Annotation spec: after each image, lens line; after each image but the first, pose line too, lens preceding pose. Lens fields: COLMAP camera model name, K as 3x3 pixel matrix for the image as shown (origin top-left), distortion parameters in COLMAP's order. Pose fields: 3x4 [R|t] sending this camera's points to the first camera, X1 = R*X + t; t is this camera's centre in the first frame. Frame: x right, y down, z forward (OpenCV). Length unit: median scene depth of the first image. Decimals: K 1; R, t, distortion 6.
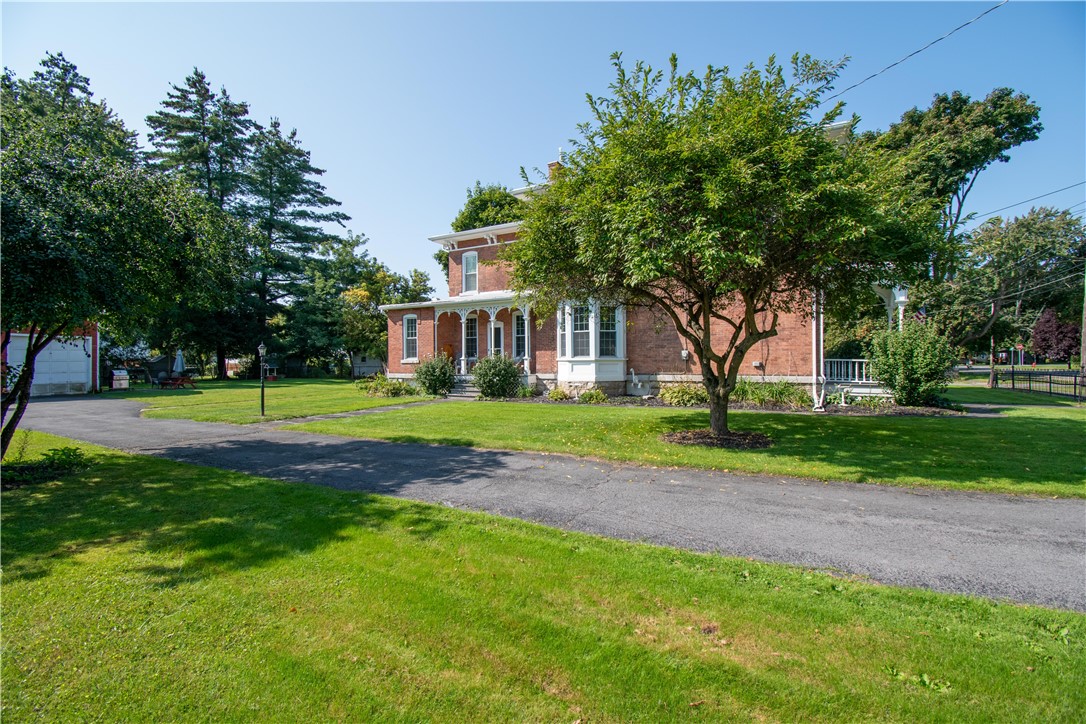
lens RADIAL K [[506.8, 0, 572.6], [0, 506.8, 366.7], [0, 0, 1]] dist [-0.010556, -0.009342]
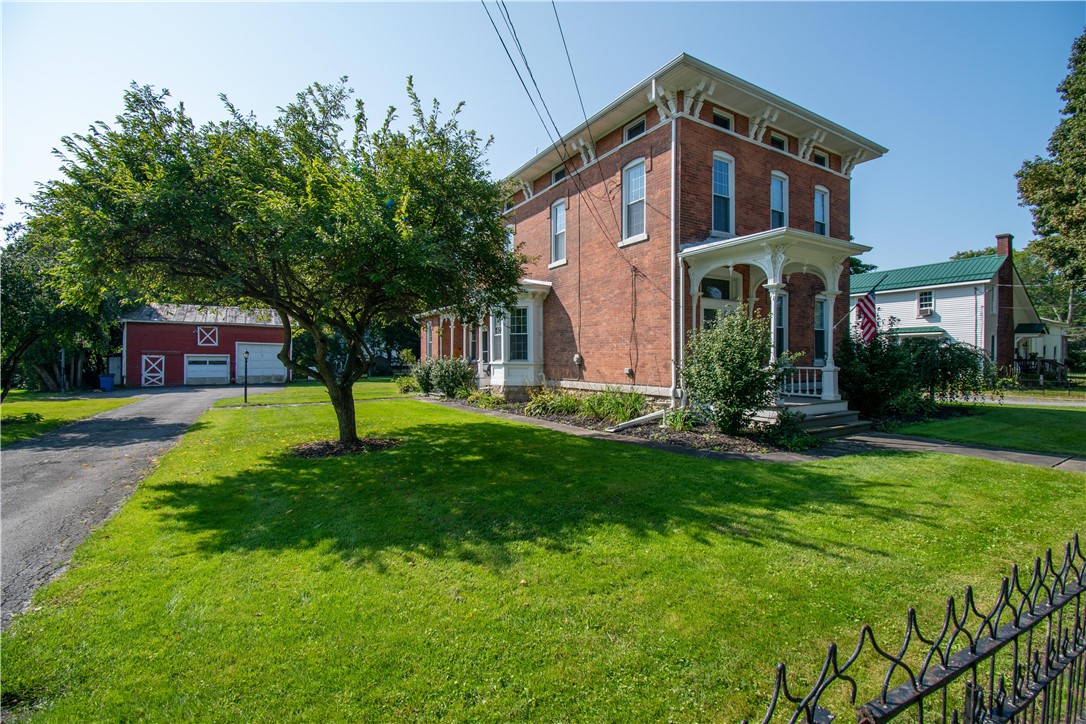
lens RADIAL K [[506.8, 0, 544.2], [0, 506.8, 370.6], [0, 0, 1]] dist [-0.010556, -0.009342]
pose [[0.856437, 0.015667, -0.516013, 0.244640], [-0.009514, 0.999849, 0.014566, -0.005938], [0.516163, -0.007565, 0.856457, 0.076618]]
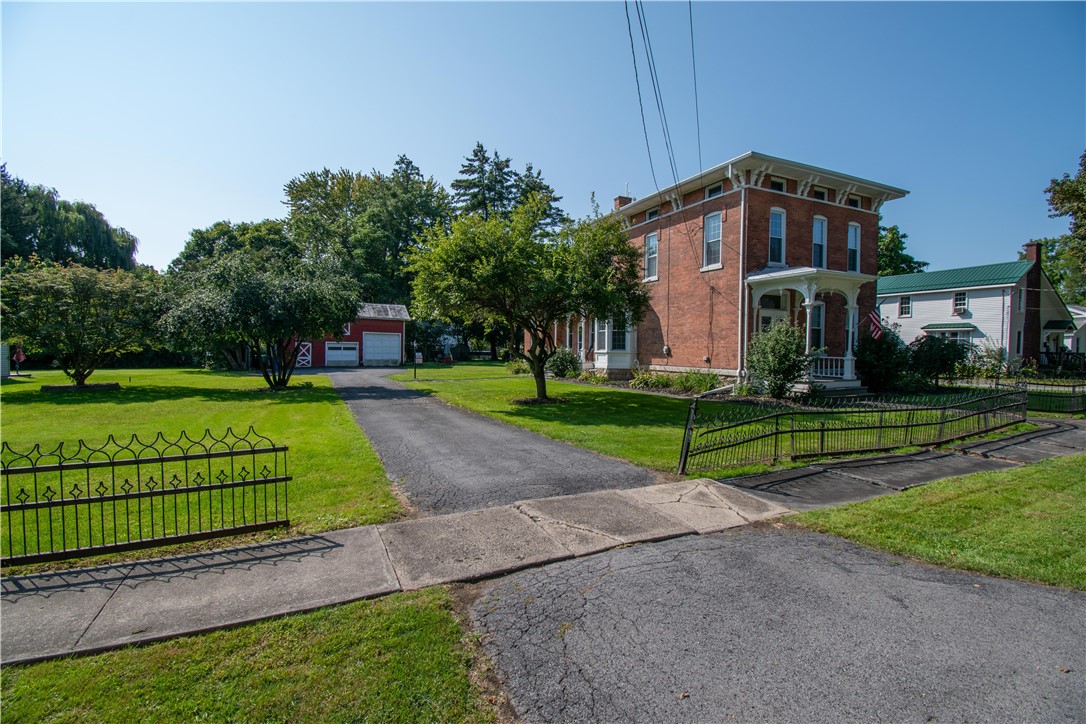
lens RADIAL K [[506.8, 0, 535.1], [0, 506.8, 371.5], [0, 0, 1]] dist [-0.010556, -0.009342]
pose [[0.795372, 0.040421, -0.604773, 0.278314], [-0.017430, 0.998887, 0.043838, -0.007094], [0.605871, -0.024327, 0.795191, -0.073604]]
